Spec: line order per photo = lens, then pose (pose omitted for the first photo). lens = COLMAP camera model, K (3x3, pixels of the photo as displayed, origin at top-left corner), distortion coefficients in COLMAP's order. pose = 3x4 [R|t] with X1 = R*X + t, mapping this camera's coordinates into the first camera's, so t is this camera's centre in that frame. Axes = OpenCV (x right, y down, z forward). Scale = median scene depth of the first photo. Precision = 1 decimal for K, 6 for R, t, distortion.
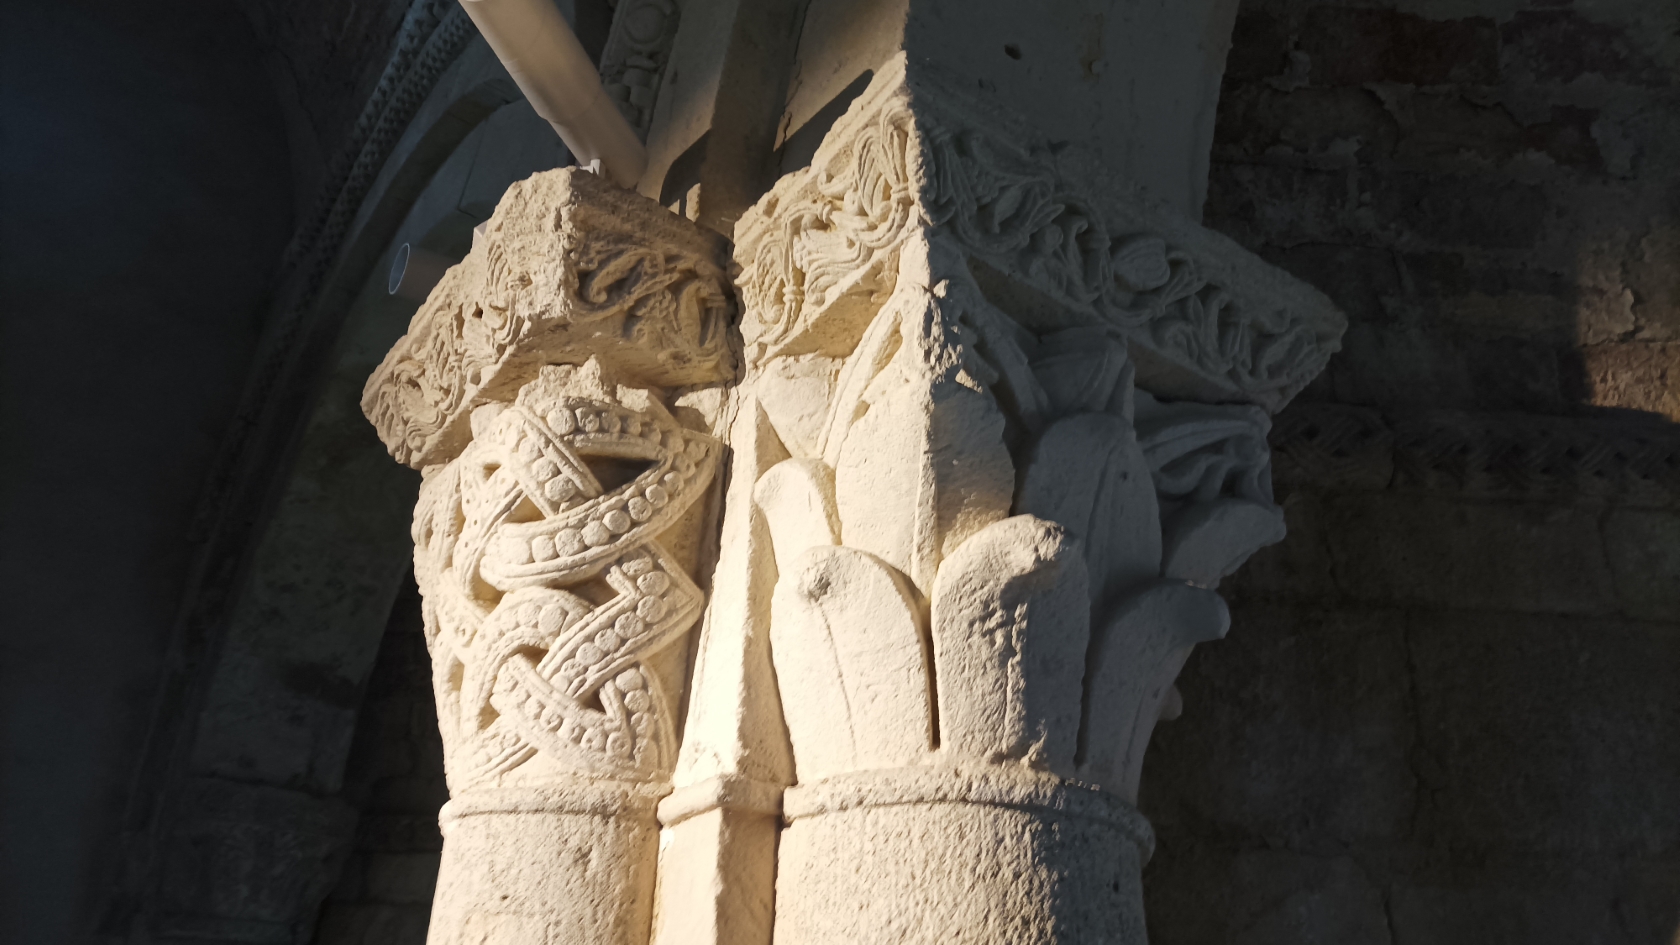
lens RADIAL K [[1241.6, 0, 836.0], [0, 1241.6, 475.9], [0, 0, 1]] dist [0.034577, -0.028578]
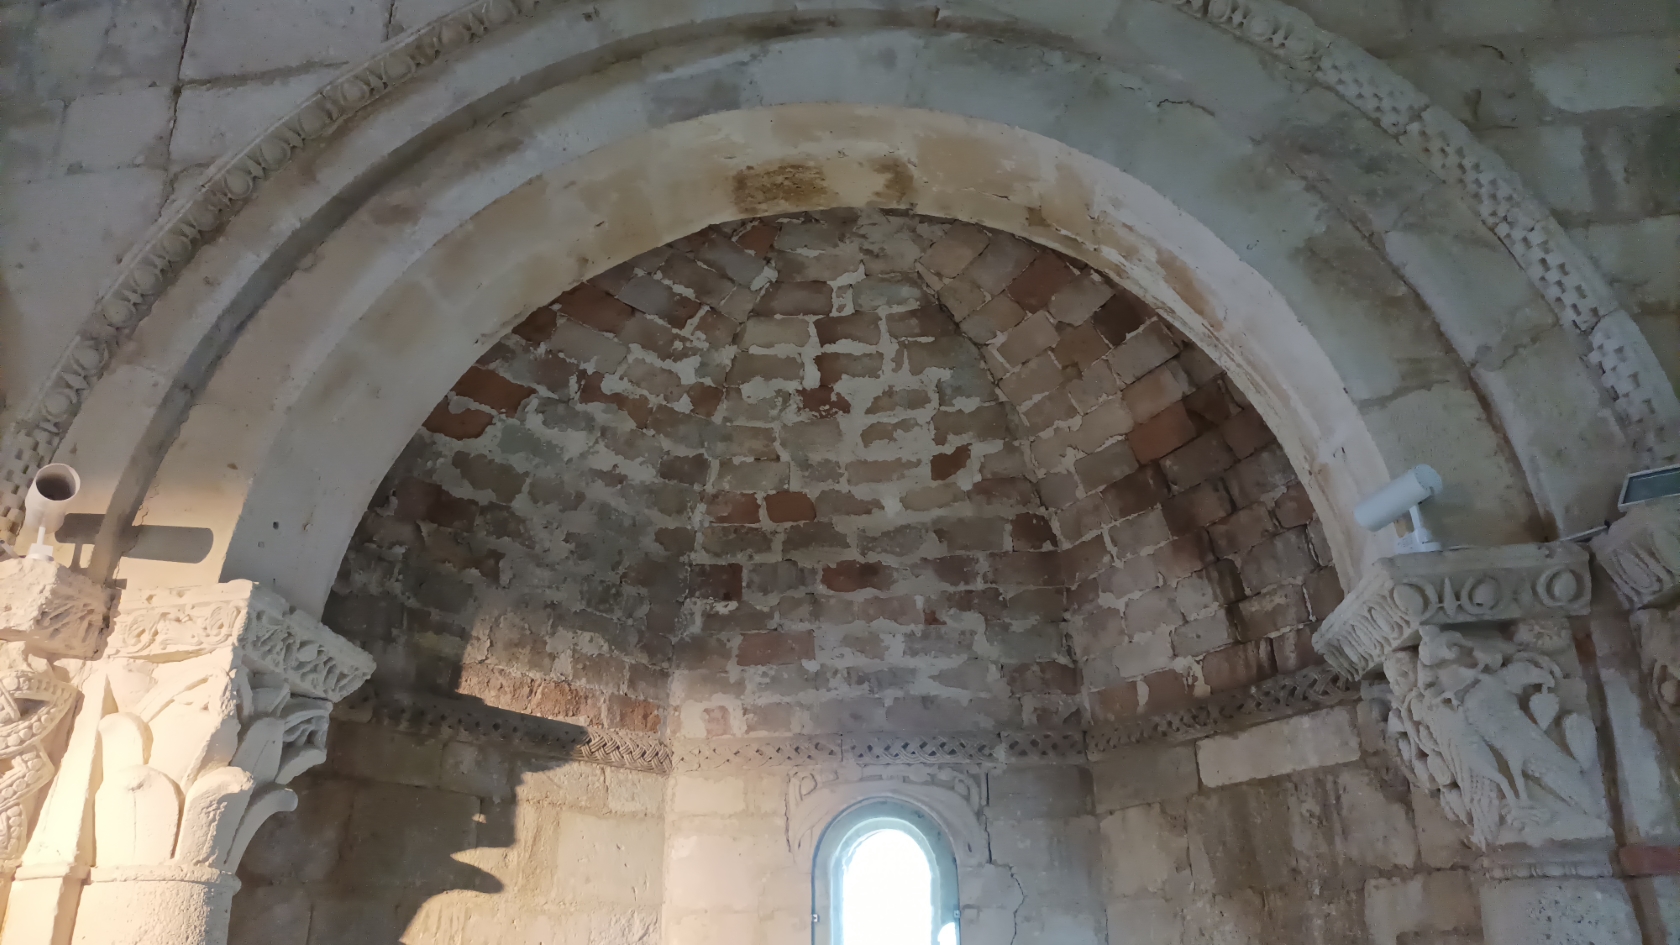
lens RADIAL K [[1241.6, 0, 841.5], [0, 1241.6, 464.4], [0, 0, 1]] dist [0.034577, -0.028578]
pose [[0.650428, 0.256504, 0.714947, -0.862302], [-0.298810, 0.951770, -0.069625, -0.625690], [-0.698324, -0.168347, 0.695703, -1.284454]]
